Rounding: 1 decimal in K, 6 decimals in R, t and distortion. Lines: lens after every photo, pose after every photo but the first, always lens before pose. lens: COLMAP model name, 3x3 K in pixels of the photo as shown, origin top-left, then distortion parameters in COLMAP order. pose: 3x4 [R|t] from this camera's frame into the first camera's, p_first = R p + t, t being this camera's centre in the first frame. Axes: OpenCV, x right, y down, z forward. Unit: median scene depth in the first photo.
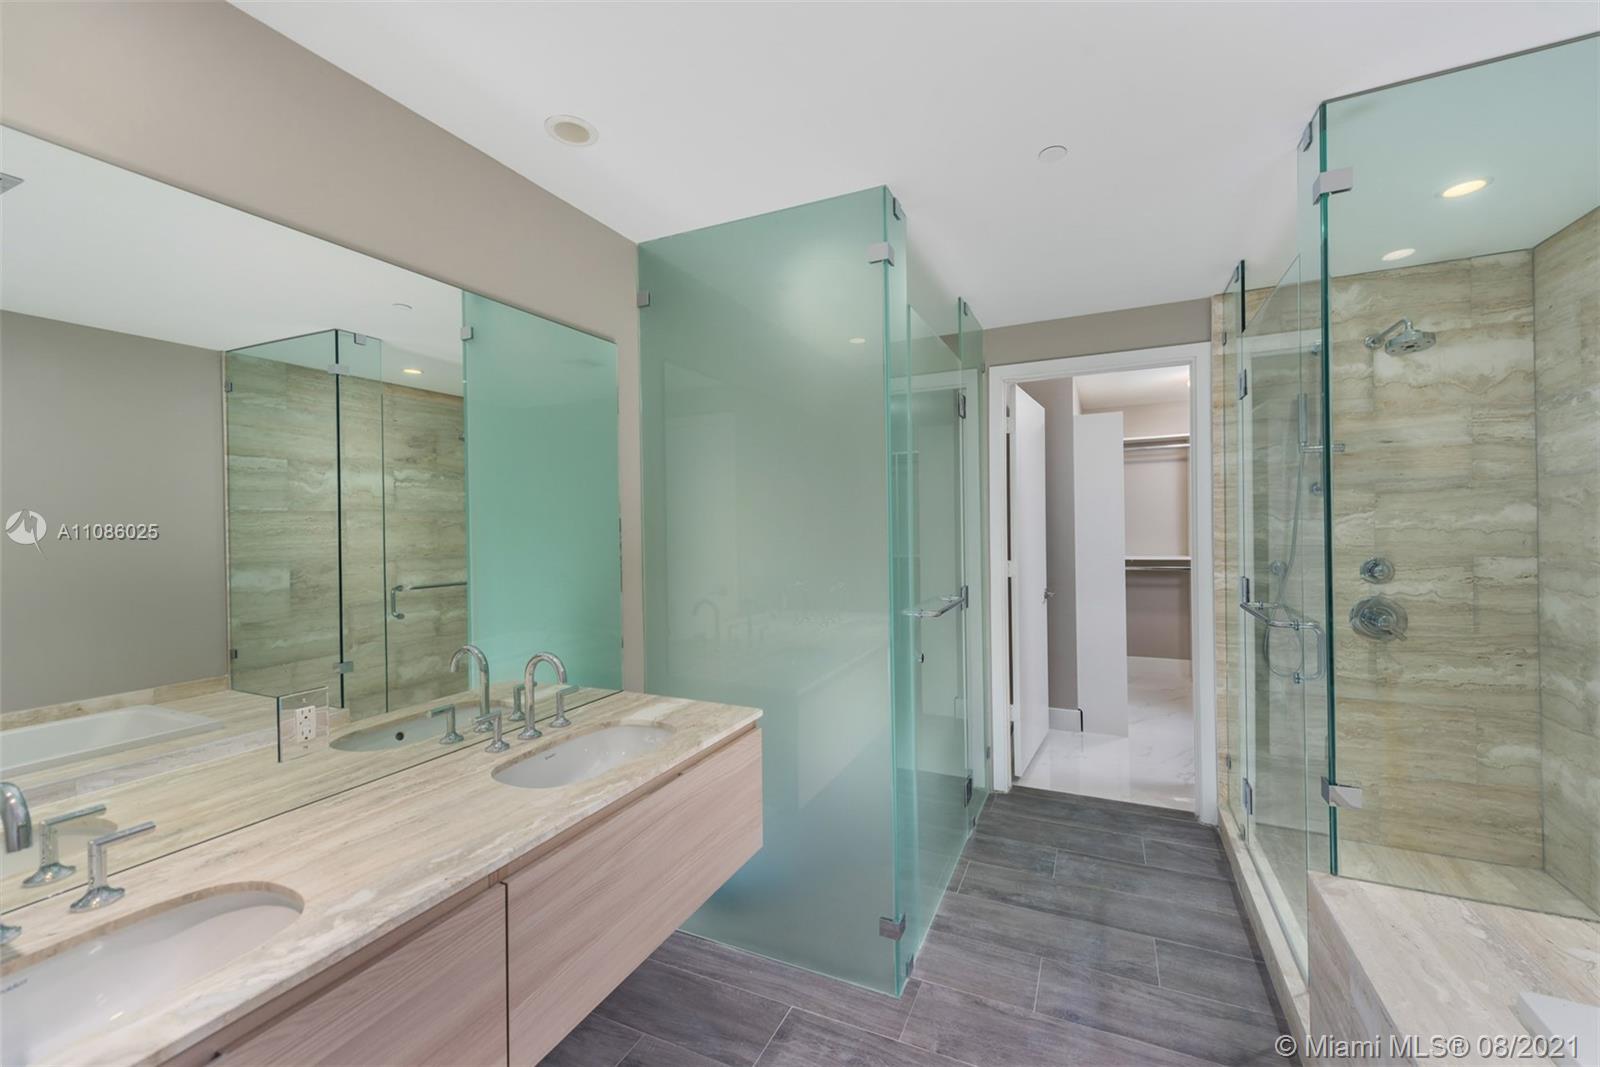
lens RADIAL K [[635.0, 0, 790.8], [0, 635.0, 528.1], [0, 0, 1]] dist [0.003132, -0.004519]
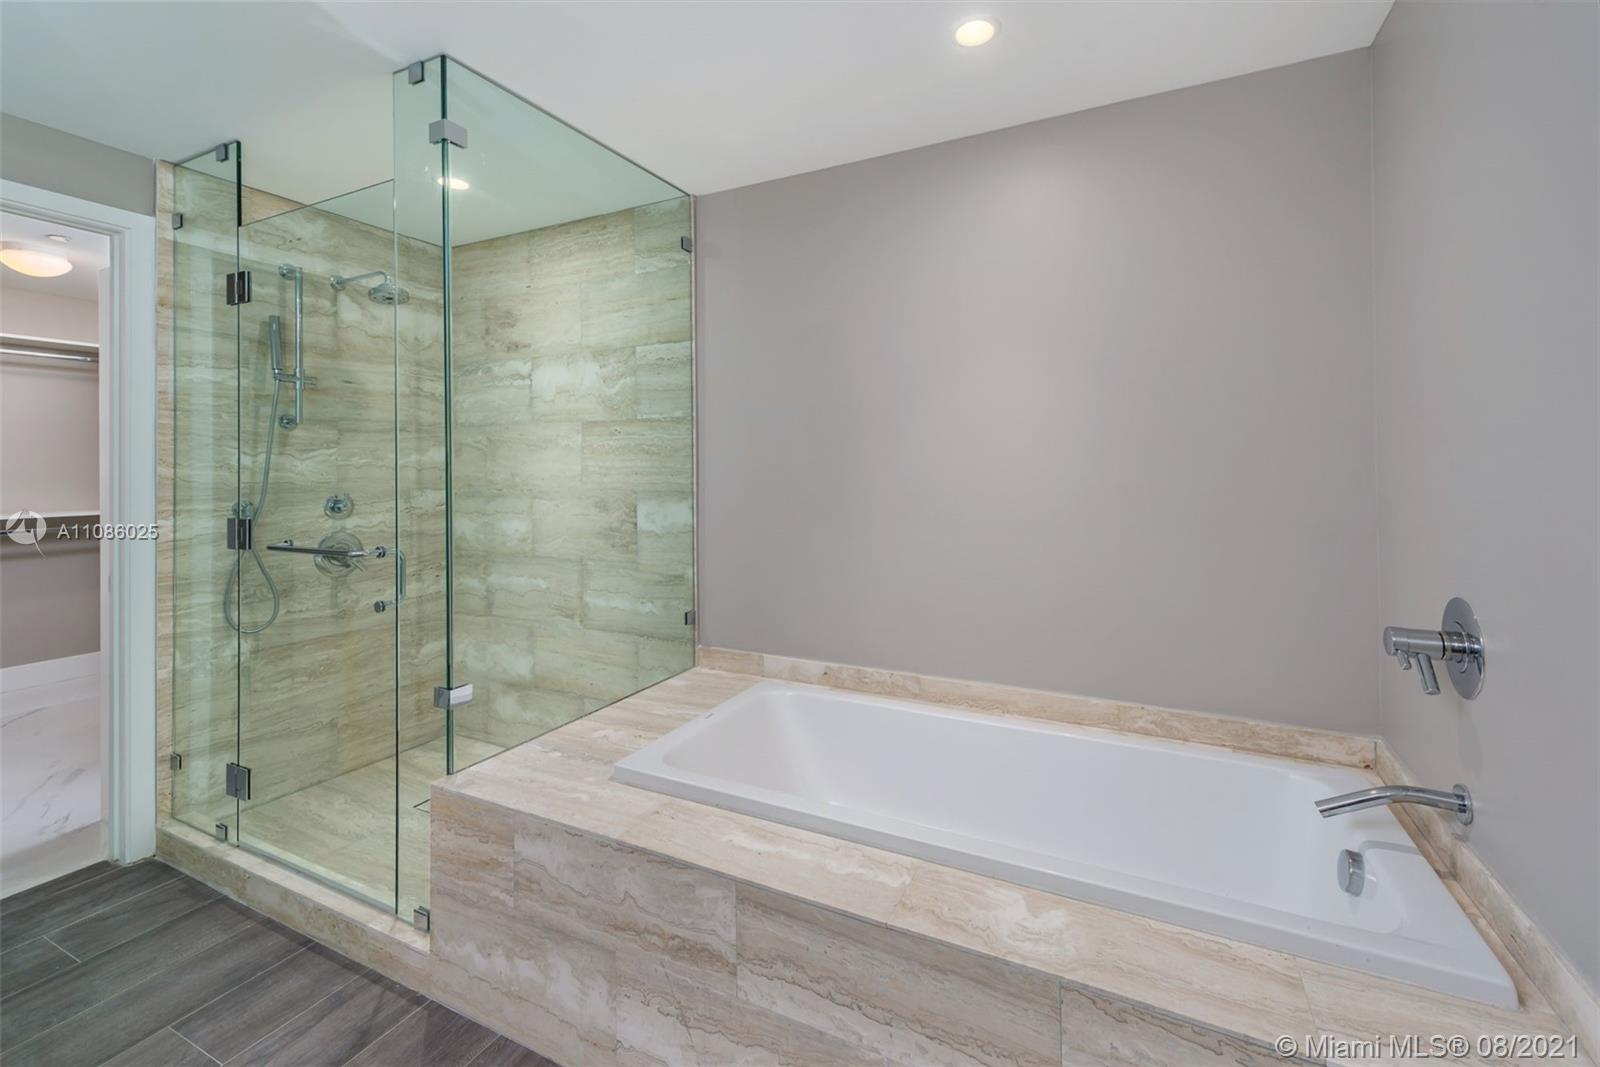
lens RADIAL K [[656.5, 0, 848.0], [0, 656.5, 469.2], [0, 0, 1]] dist [0.031623, -0.010947]
pose [[-0.021888, 0.015353, 0.999643, -0.180635], [0.011959, 0.999815, -0.015094, 0.035107], [-0.999689, 0.011625, -0.022067, 0.214685]]
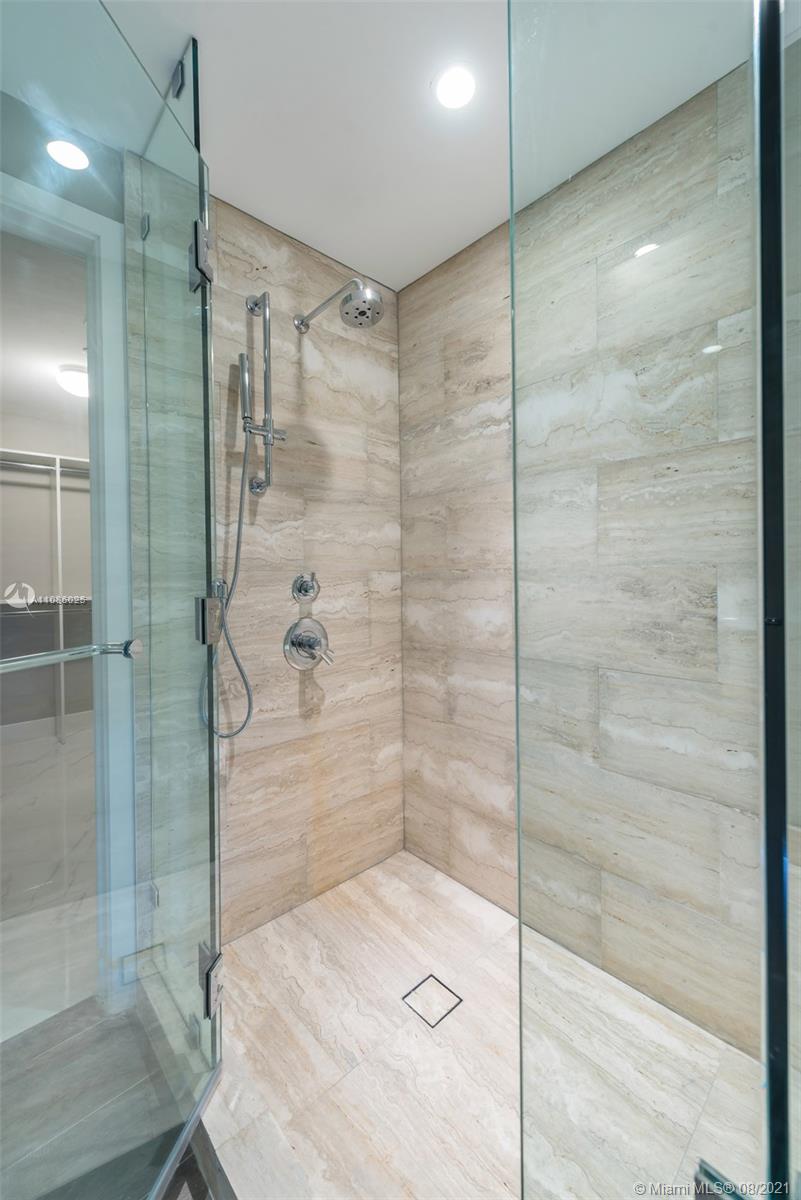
lens RADIAL K [[492.4, 0, 398.9], [0, 492.4, 579.4], [0, 0, 1]] dist [0.031623, -0.010947]
pose [[0.372181, 0.004339, 0.928150, 0.358238], [0.014548, 0.999839, -0.010507, 0.067760], [-0.928046, 0.017413, 0.372058, 0.663140]]
